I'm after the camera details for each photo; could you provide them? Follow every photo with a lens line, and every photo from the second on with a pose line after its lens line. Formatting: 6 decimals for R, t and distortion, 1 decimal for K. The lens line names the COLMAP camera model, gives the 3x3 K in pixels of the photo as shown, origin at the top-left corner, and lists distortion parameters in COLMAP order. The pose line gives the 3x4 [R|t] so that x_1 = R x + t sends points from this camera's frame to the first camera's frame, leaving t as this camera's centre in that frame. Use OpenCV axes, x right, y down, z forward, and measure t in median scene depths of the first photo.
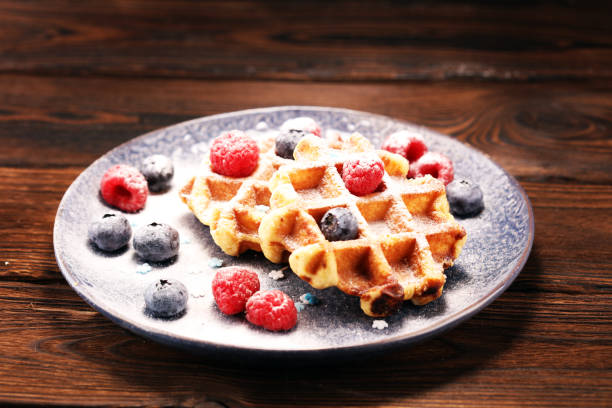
lens RADIAL K [[2264.2, 0, 305.6], [0, 2264.2, 202.4], [0, 0, 1]] dist [-0.147492, 0.000000]
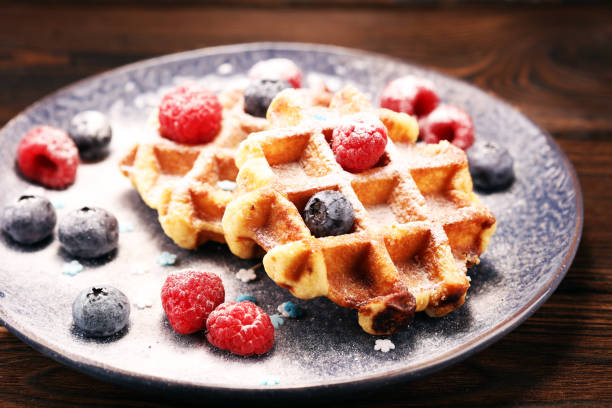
lens RADIAL K [[2264.2, 0, 306.5], [0, 2264.2, 205.9], [0, 0, 1]] dist [-0.147492, 0.000000]
pose [[0.999870, -0.010392, 0.012296, -0.001803], [0.009625, 0.998103, 0.060810, -0.037168], [-0.012905, -0.060683, 0.998074, 0.239130]]
